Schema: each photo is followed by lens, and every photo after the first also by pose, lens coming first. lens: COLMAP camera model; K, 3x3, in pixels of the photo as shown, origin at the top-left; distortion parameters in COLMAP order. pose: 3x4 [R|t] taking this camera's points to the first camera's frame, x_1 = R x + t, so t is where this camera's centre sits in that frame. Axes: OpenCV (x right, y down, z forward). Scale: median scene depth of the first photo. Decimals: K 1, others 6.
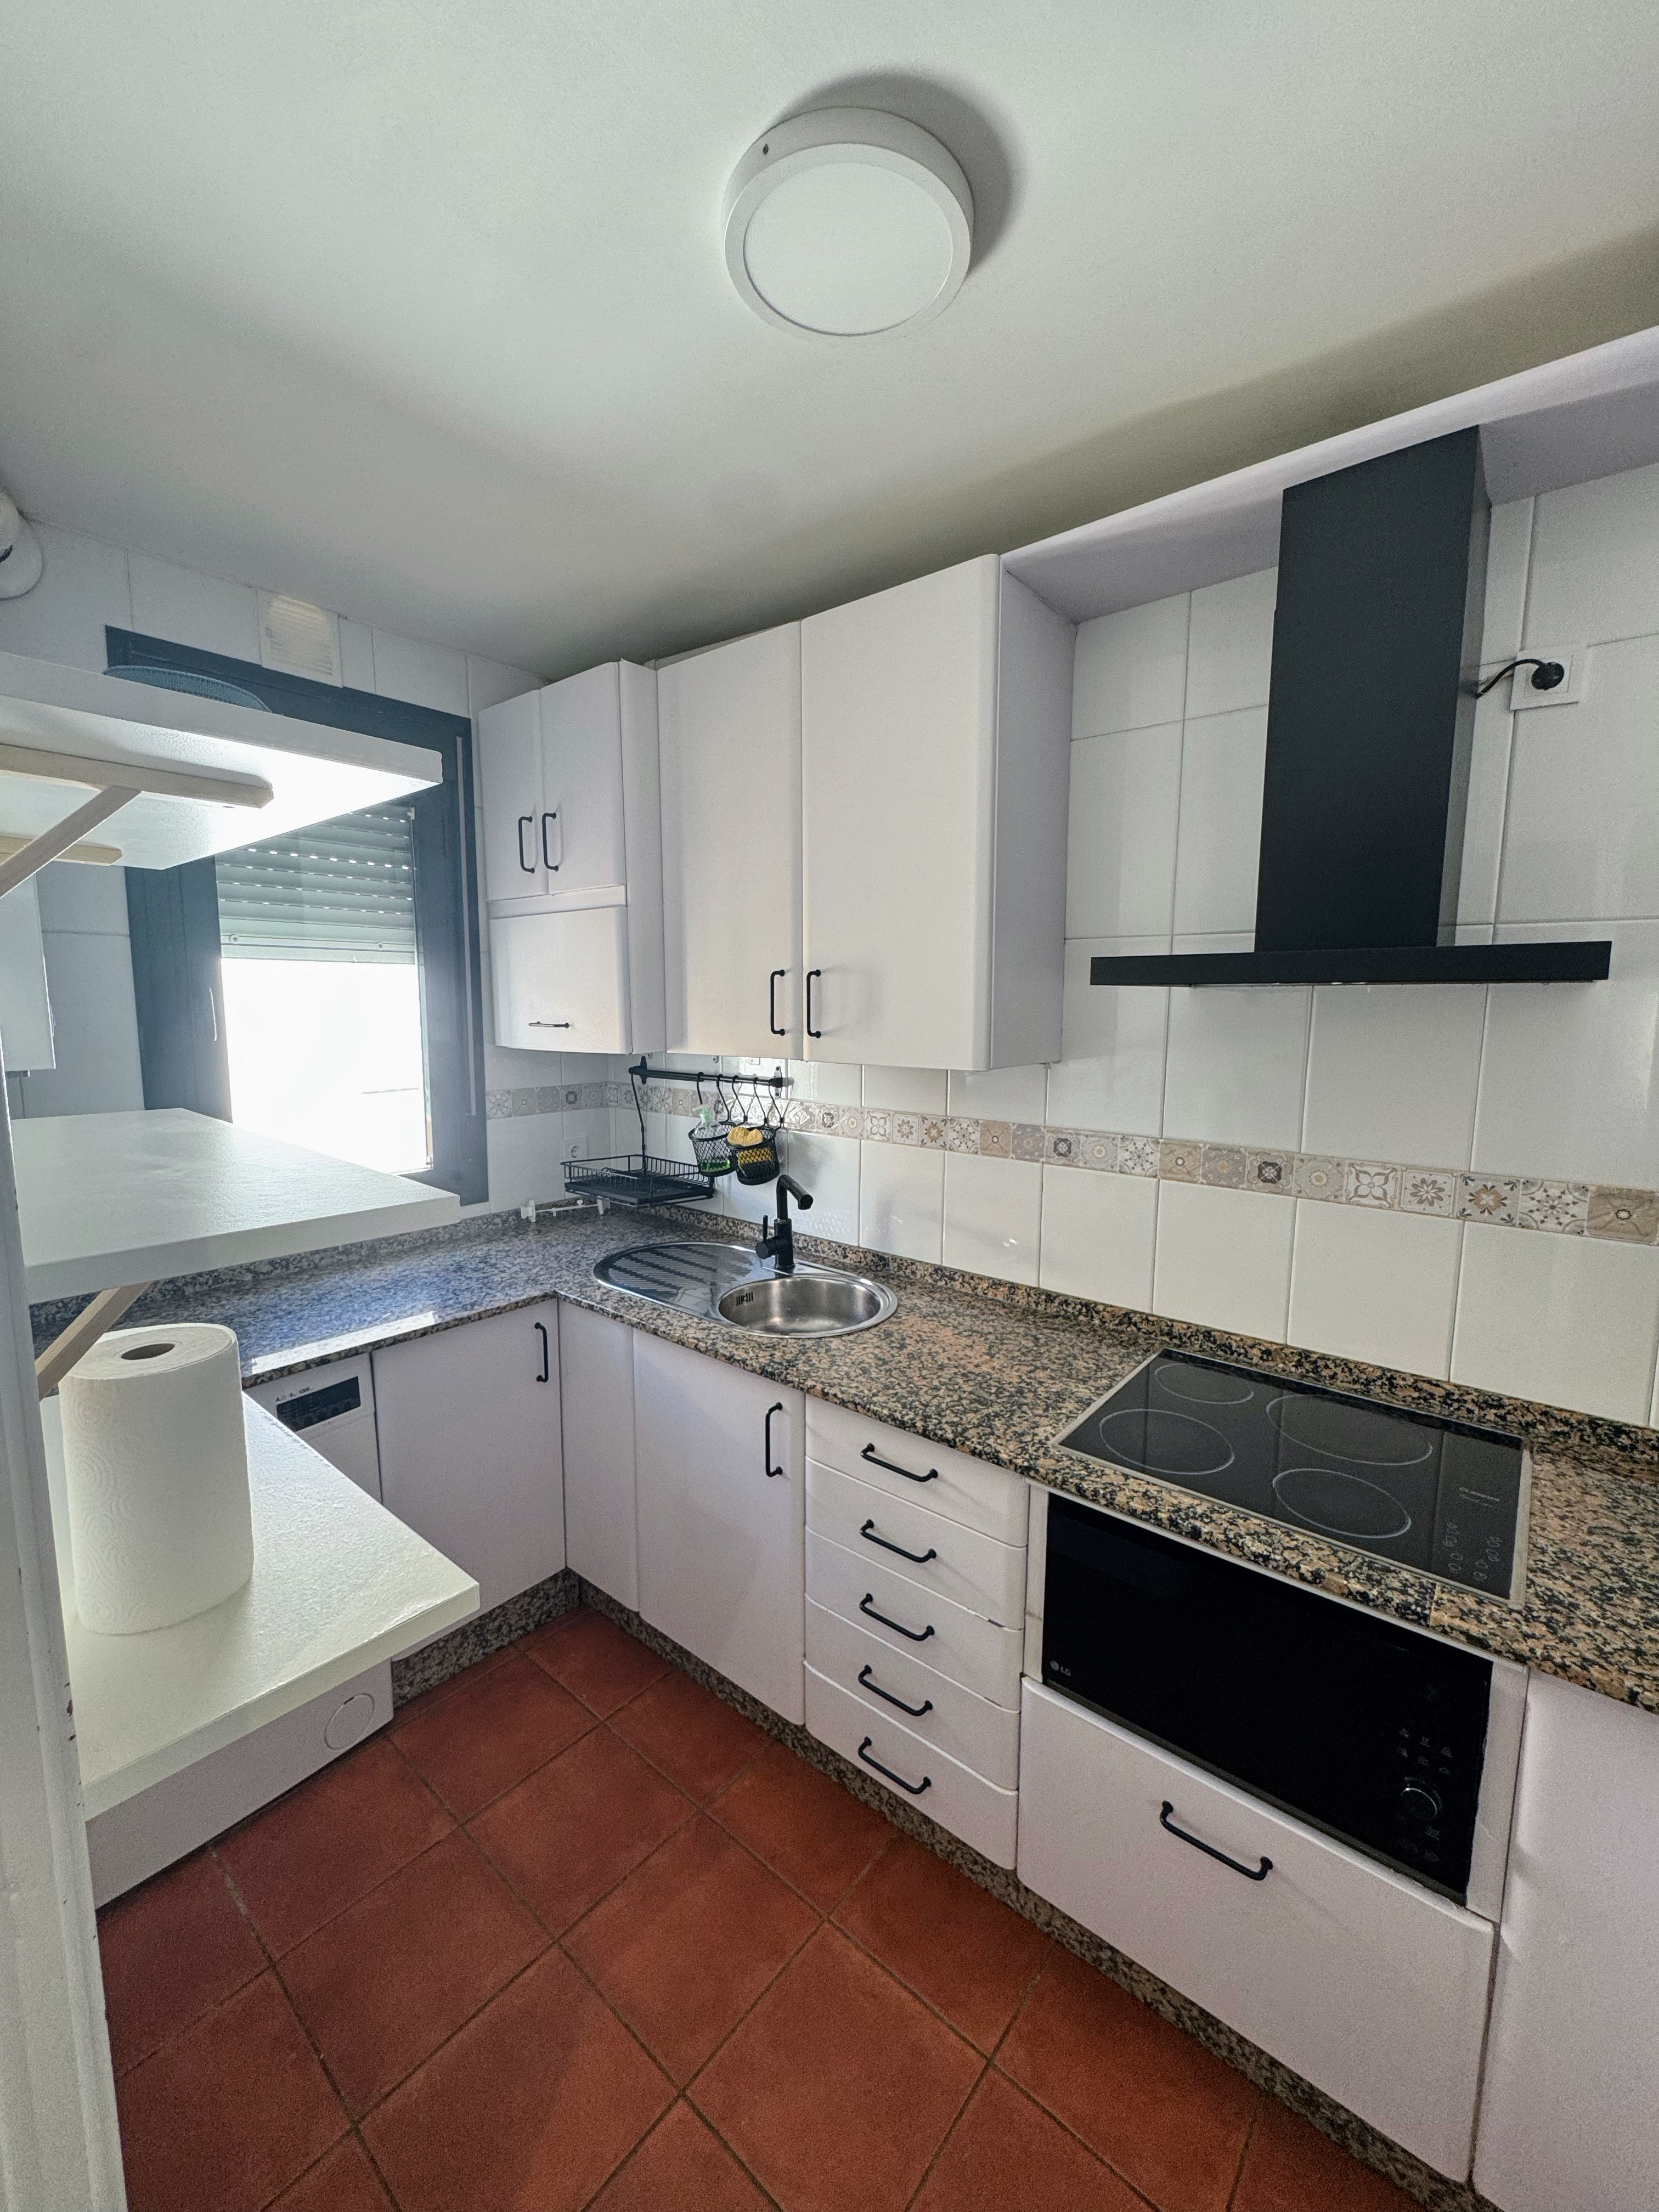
lens RADIAL K [[887.3, 0, 828.1], [0, 887.3, 1103.8], [0, 0, 1]] dist [-0.000875, -0.000018]
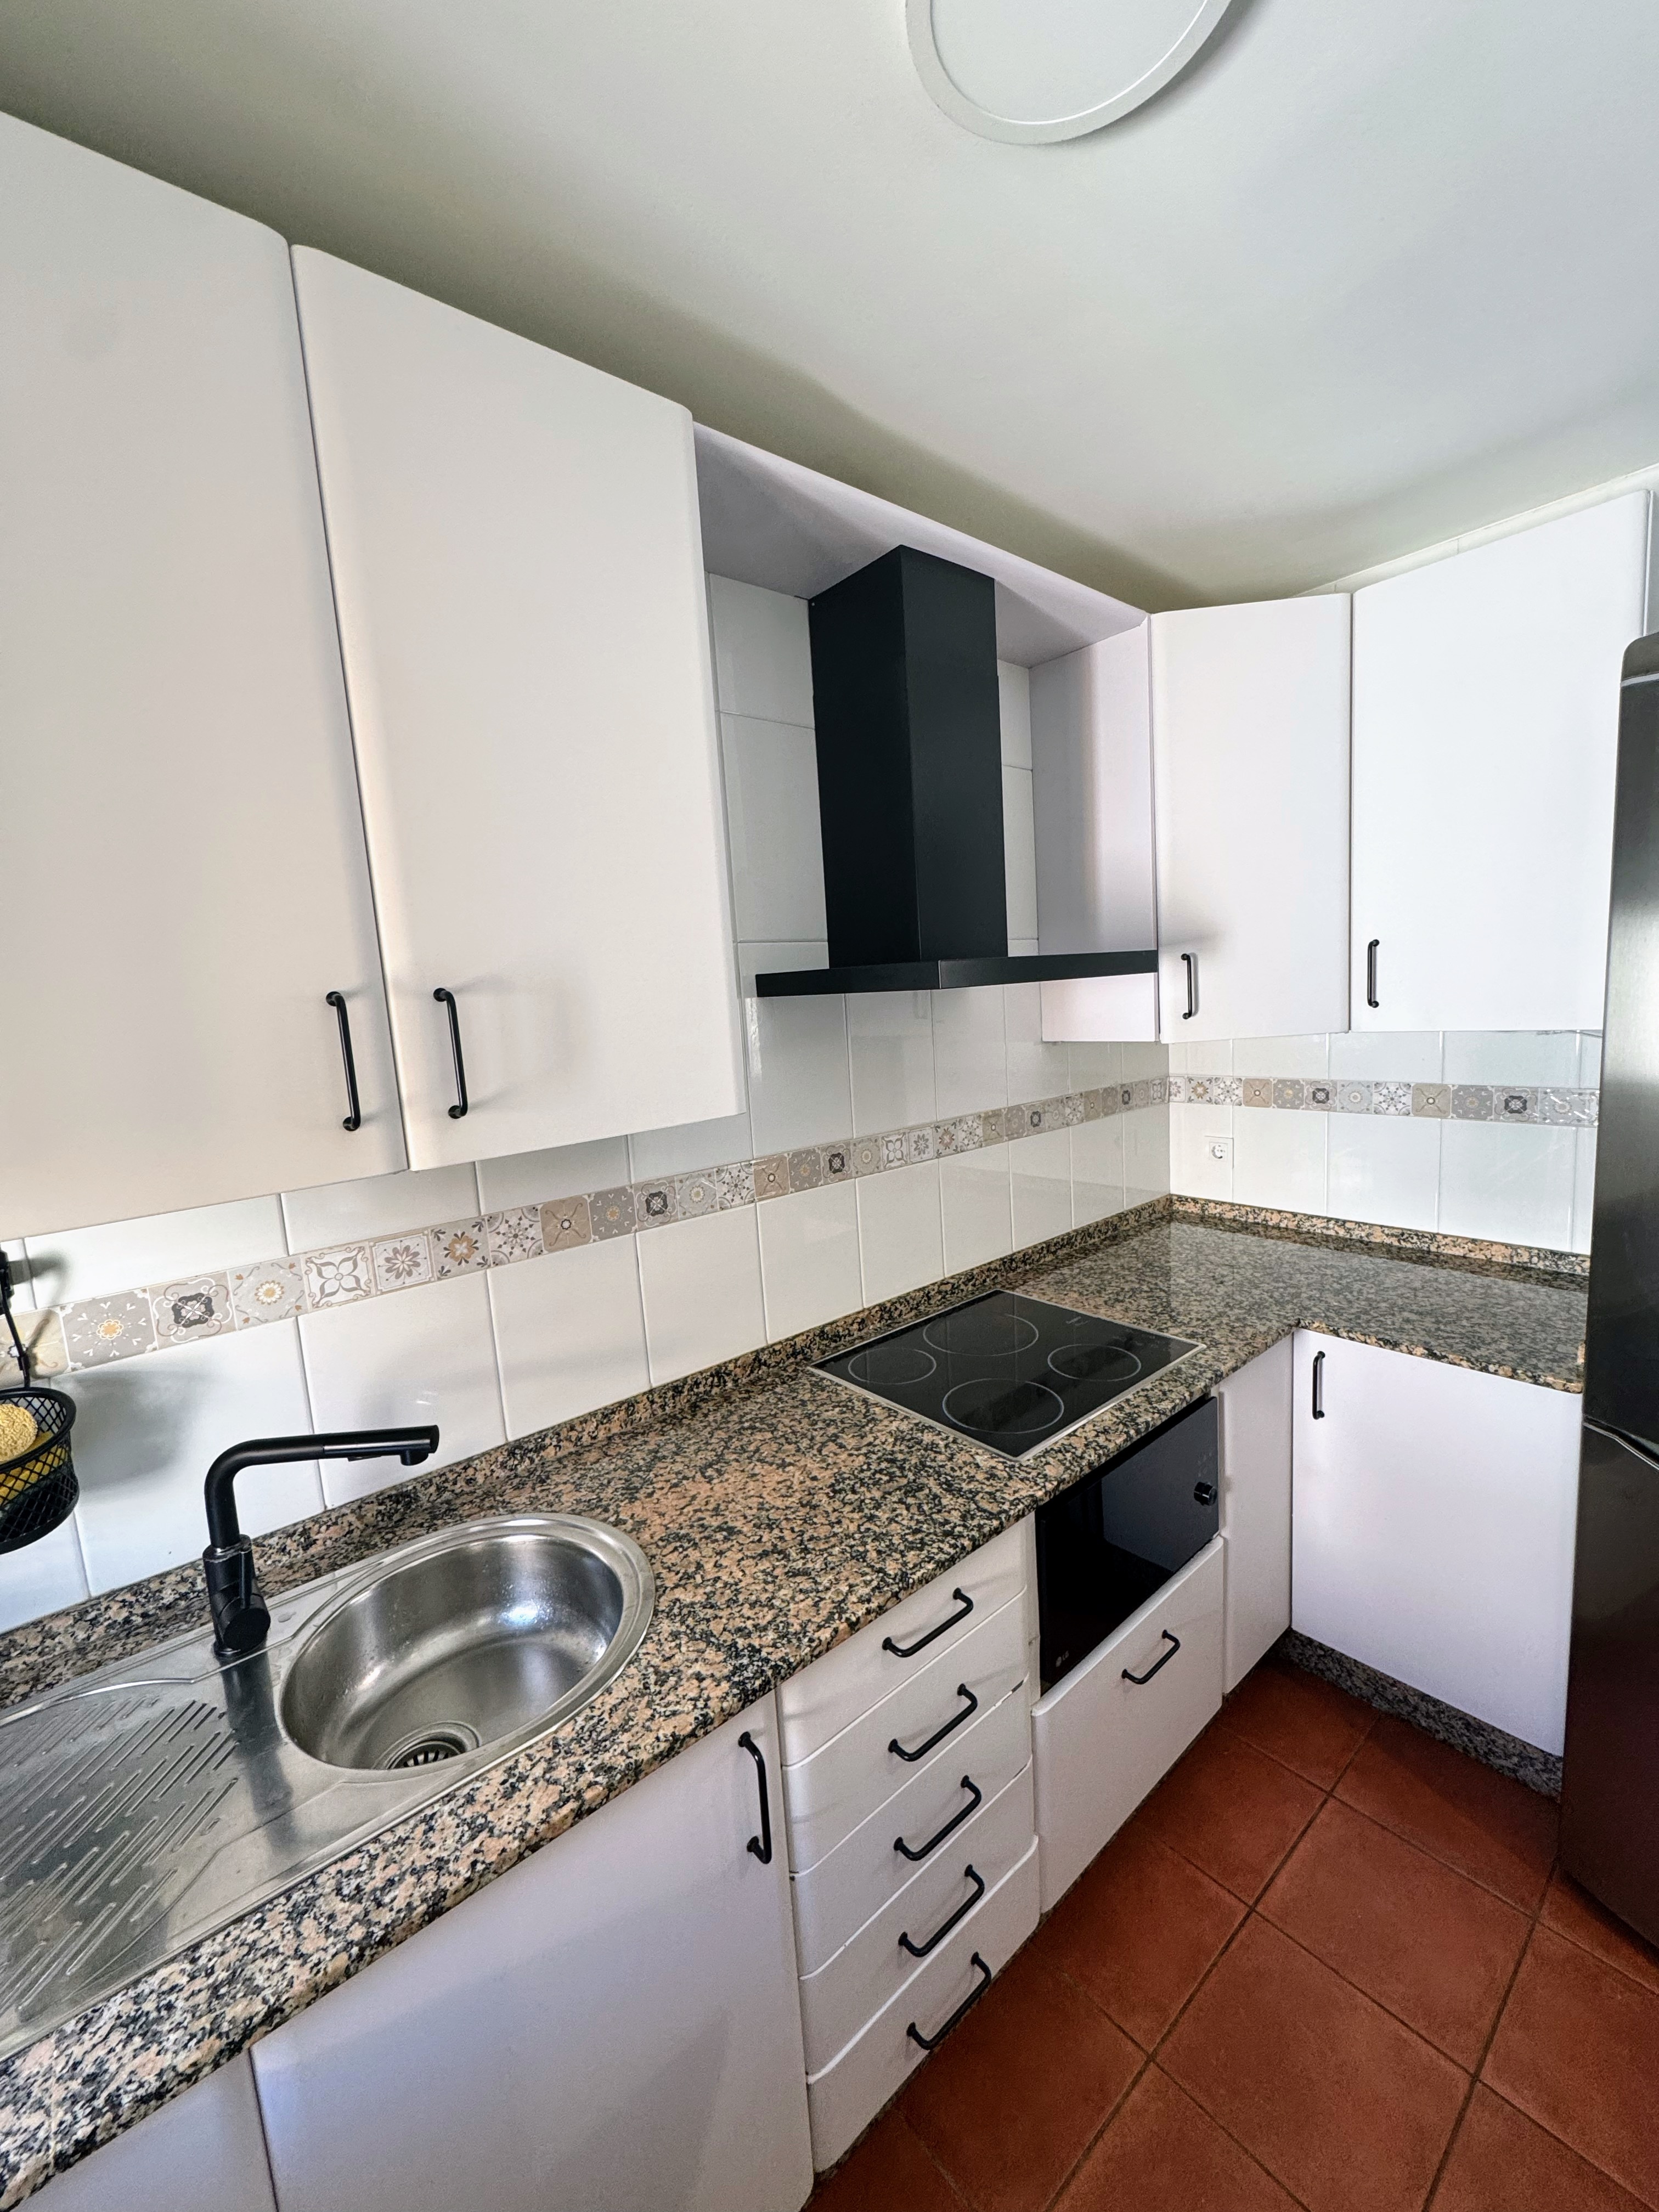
lens RADIAL K [[887.3, 0, 828.1], [0, 887.3, 1103.8], [0, 0, 1]] dist [-0.000875, -0.000018]
pose [[0.175895, -0.141257, 0.974221, -0.551248], [0.181555, 0.977329, 0.108928, -0.113457], [-0.967522, 0.157714, 0.197554, 0.780158]]
